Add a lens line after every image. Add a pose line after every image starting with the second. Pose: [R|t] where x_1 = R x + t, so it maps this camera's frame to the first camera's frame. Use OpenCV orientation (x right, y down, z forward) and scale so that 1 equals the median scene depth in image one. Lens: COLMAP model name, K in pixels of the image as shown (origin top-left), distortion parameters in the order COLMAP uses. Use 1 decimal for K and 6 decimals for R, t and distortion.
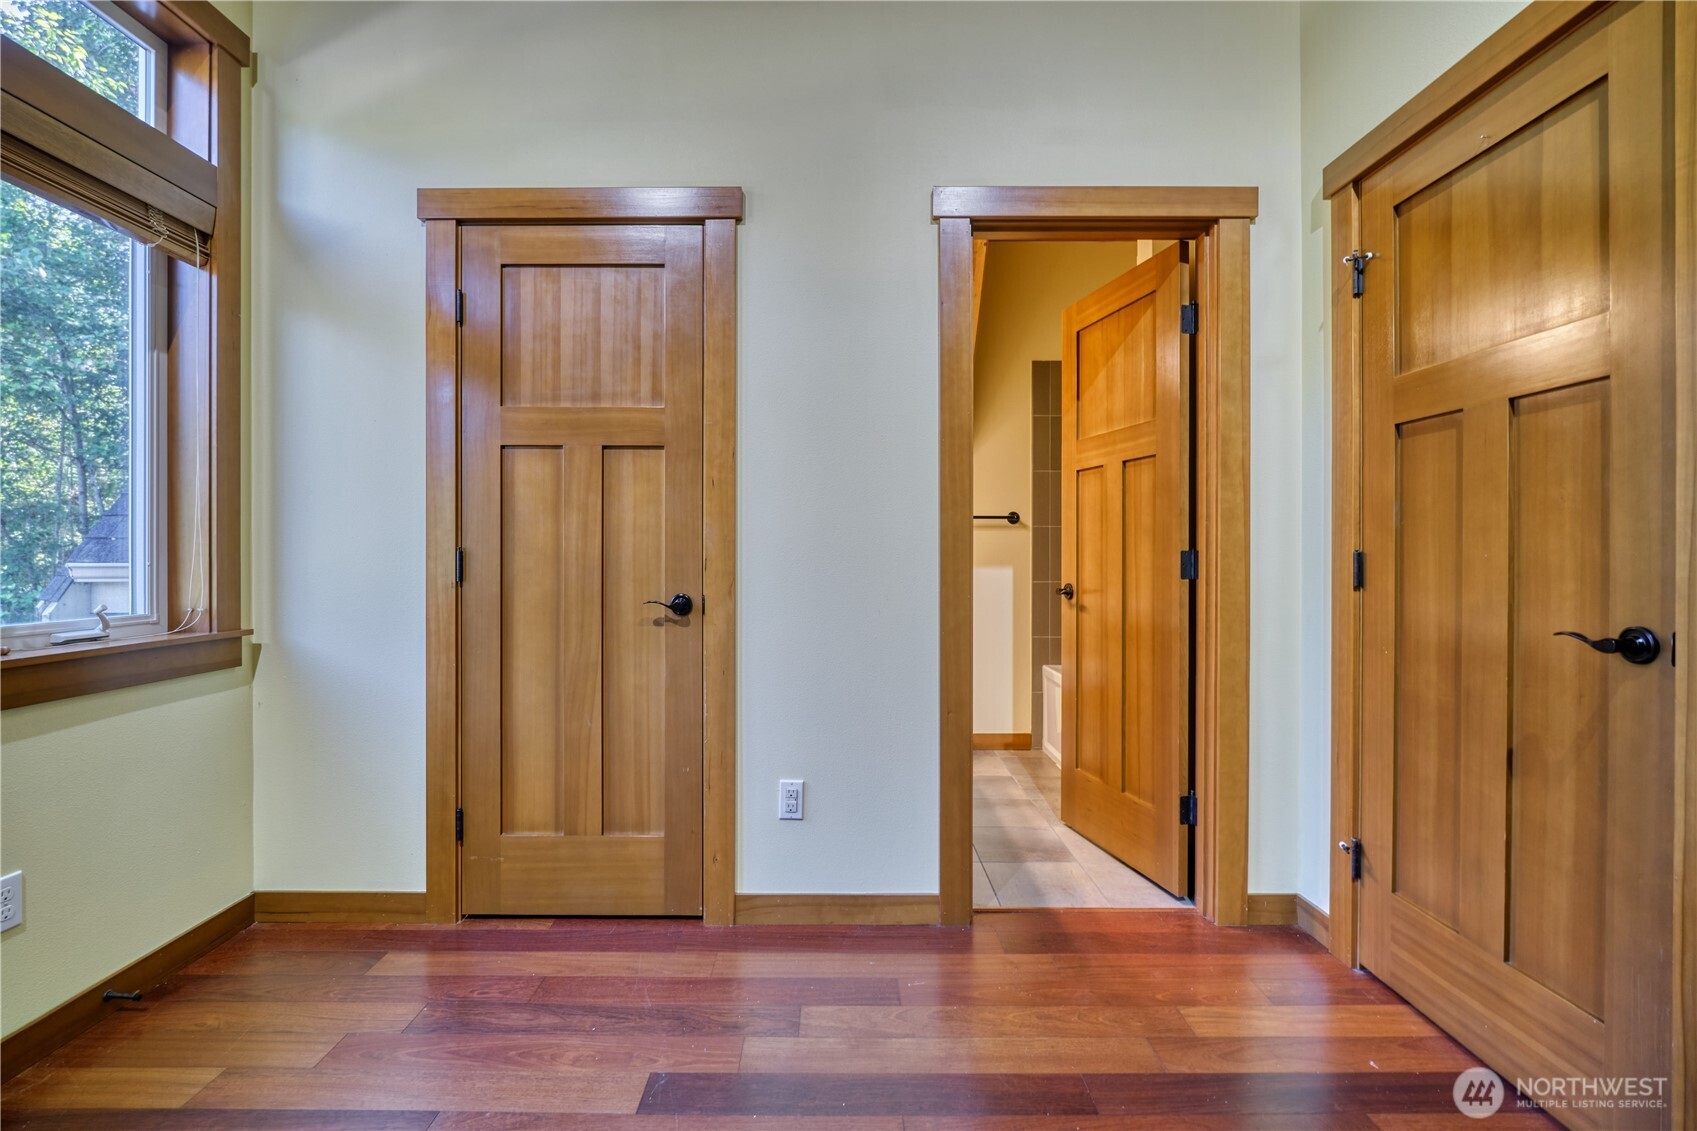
lens RADIAL K [[781.6, 0, 856.2], [0, 781.6, 556.1], [0, 0, 1]] dist [-0.001215, -0.006893]
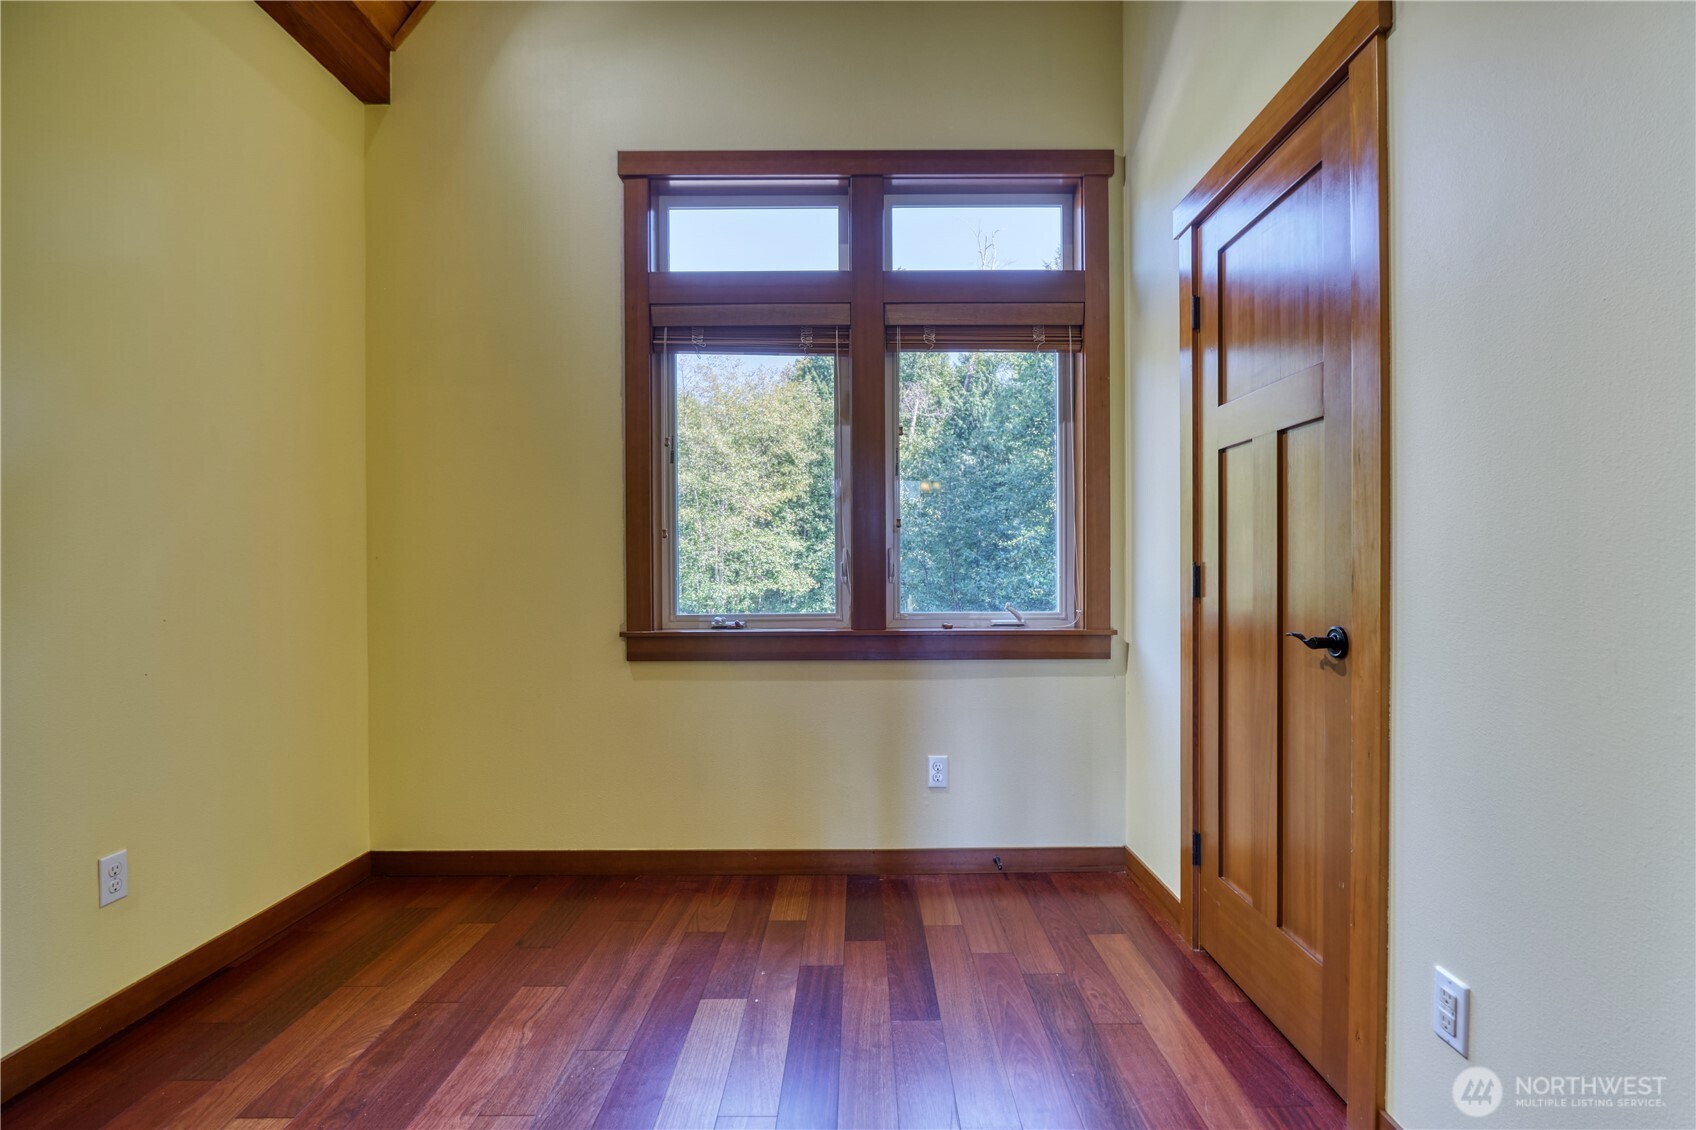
lens RADIAL K [[814.1, 0, 854.2], [0, 814.1, 572.7], [0, 0, 1]] dist [-0.000473, -0.000576]
pose [[-0.014072, 0.004382, -0.999891, 0.519376], [-0.000870, 0.999990, 0.004395, -0.002266], [0.999901, 0.000932, -0.014068, 0.604169]]
